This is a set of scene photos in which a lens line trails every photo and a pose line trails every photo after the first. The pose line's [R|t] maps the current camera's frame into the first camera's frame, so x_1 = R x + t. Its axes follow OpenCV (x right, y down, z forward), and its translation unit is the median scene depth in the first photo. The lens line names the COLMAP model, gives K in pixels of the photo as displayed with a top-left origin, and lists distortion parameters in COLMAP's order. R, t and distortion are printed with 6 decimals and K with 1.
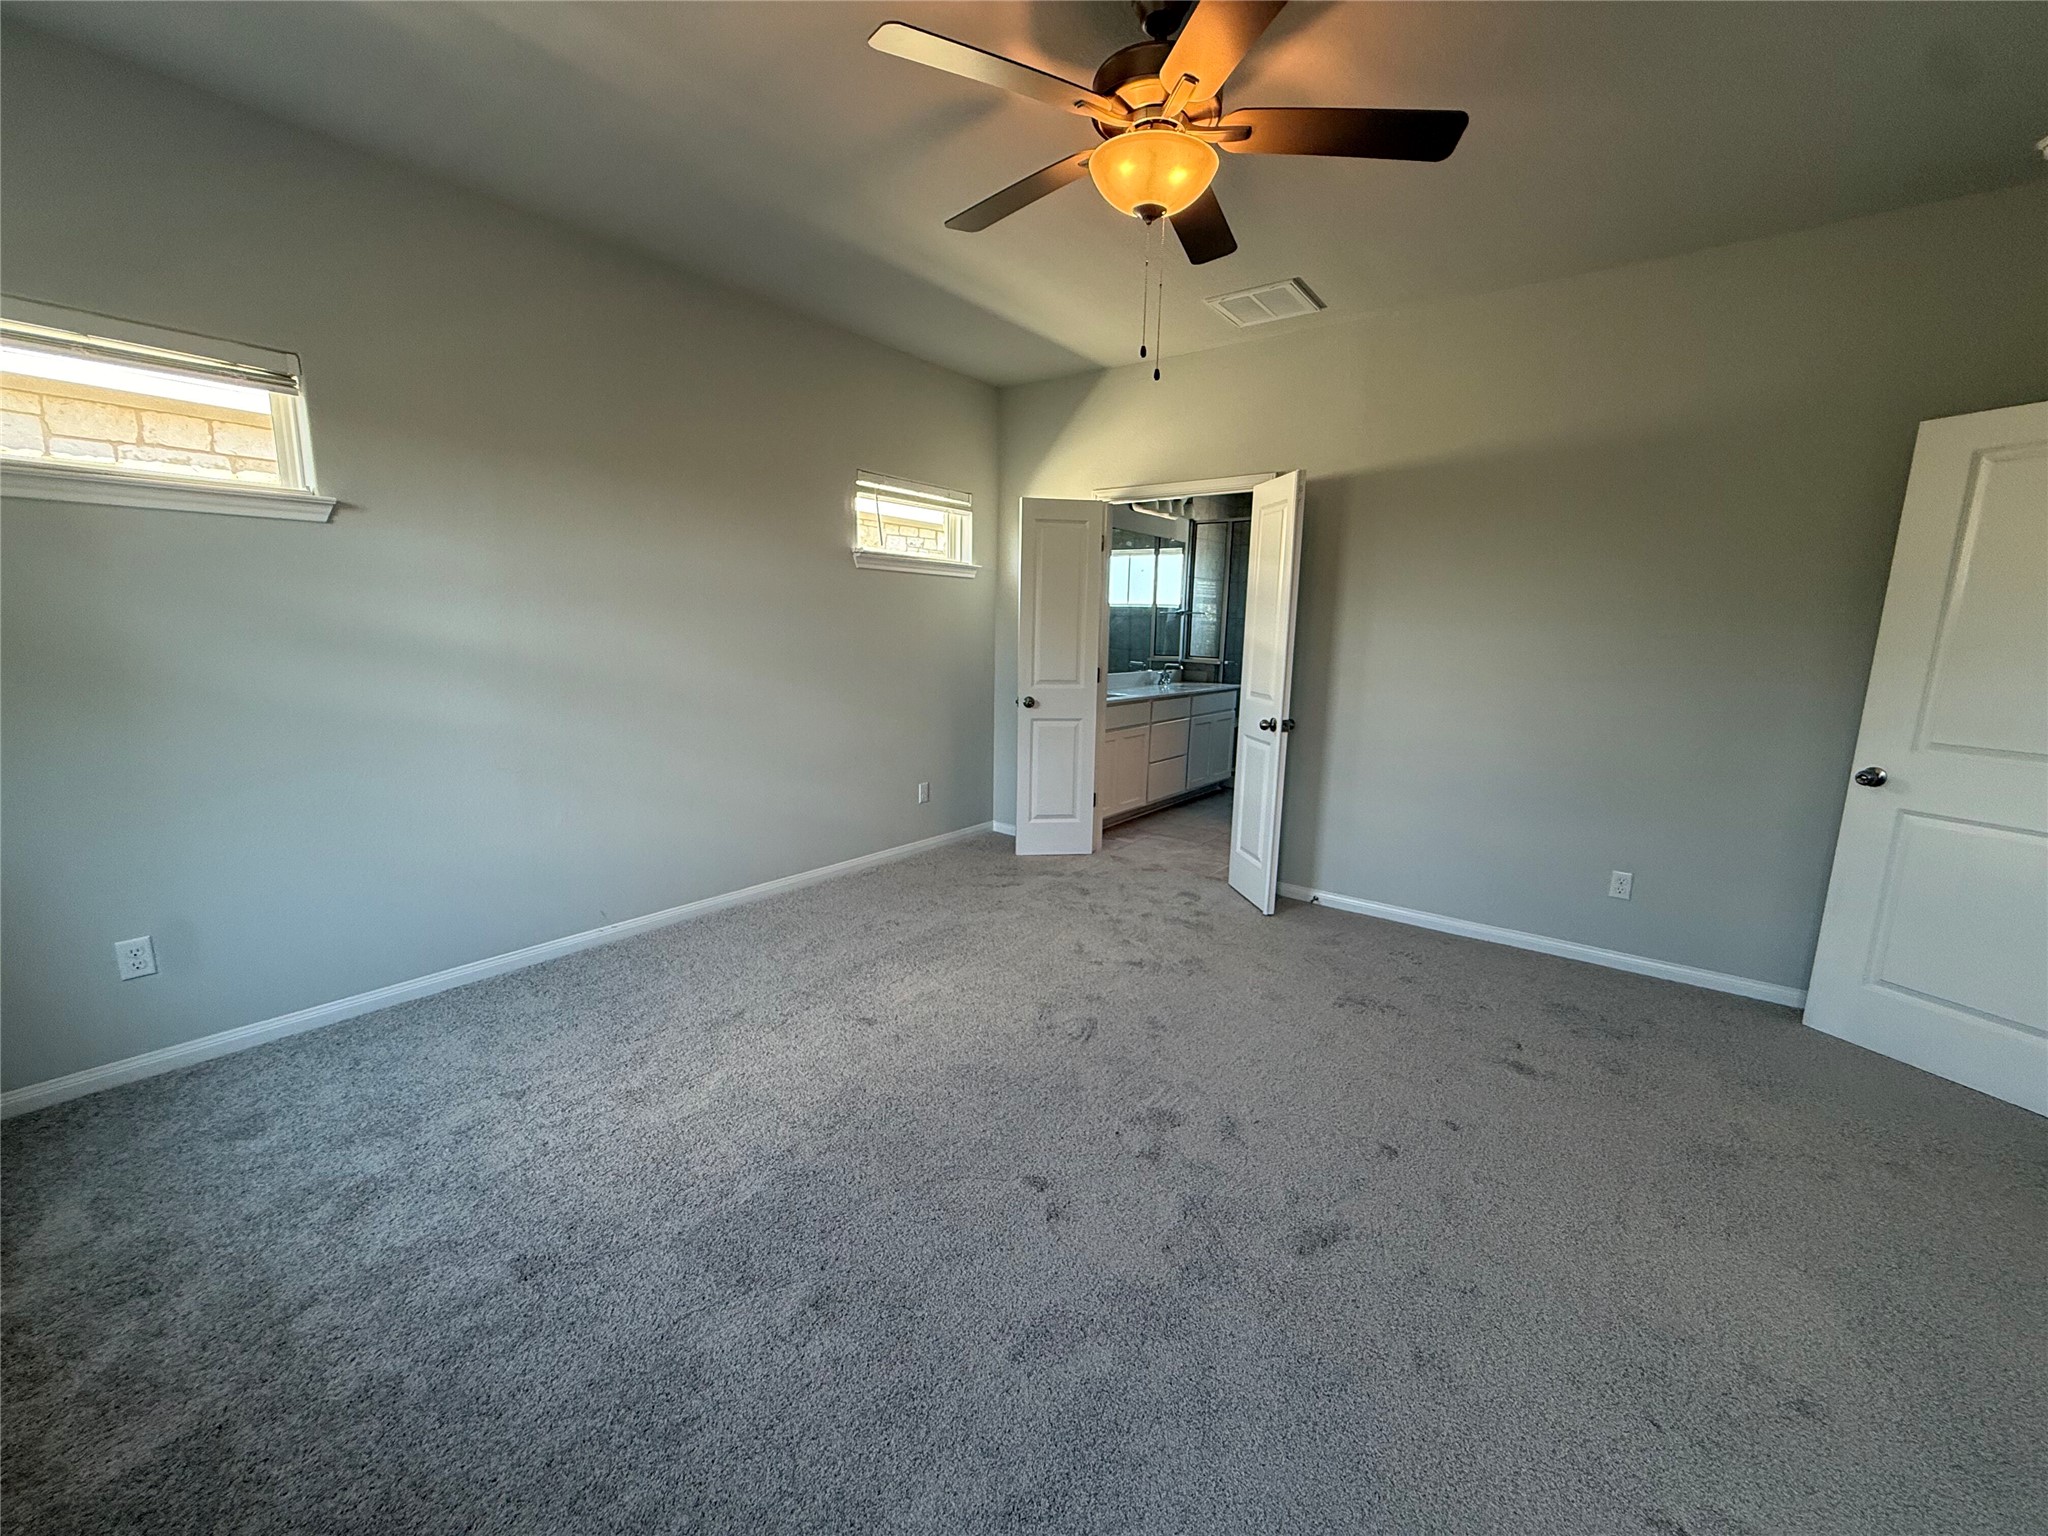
lens RADIAL K [[836.1, 0, 1017.9], [0, 836.1, 761.6], [0, 0, 1]] dist [0.000877, -0.000007]
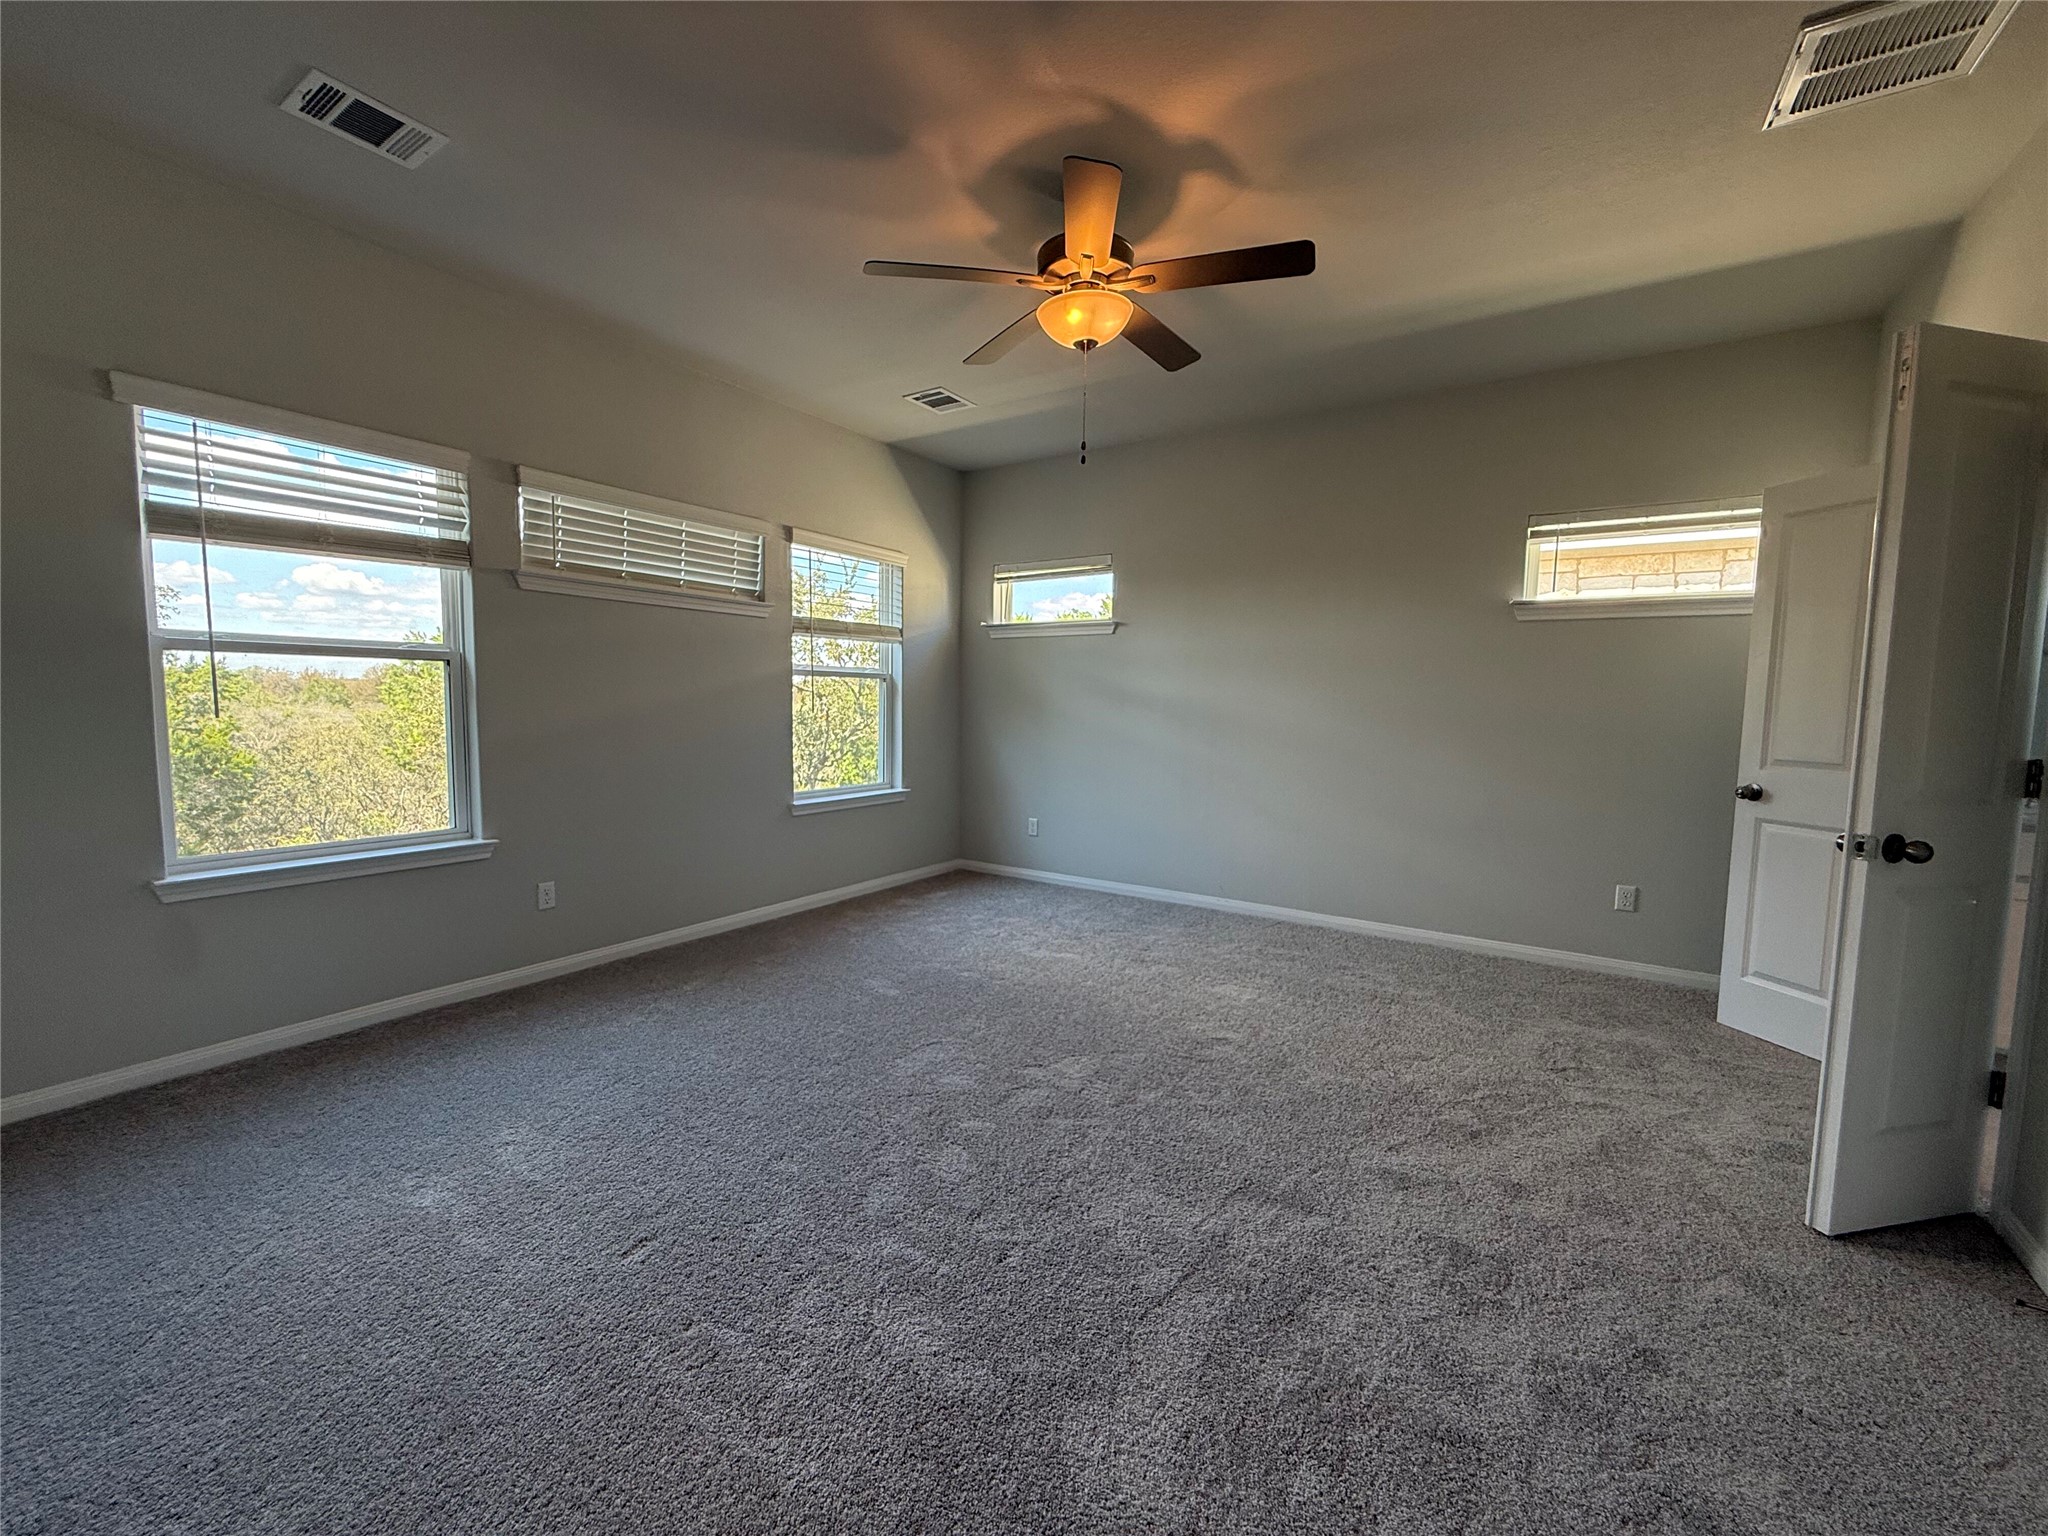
lens RADIAL K [[817.7, 0, 1020.0], [0, 817.7, 766.3], [0, 0, 1]] dist [0.001074, -0.000131]
pose [[0.069661, 0.064786, -0.995465, 0.678487], [-0.179955, 0.982334, 0.051339, -0.023653], [0.981205, 0.175563, 0.080089, 0.422740]]
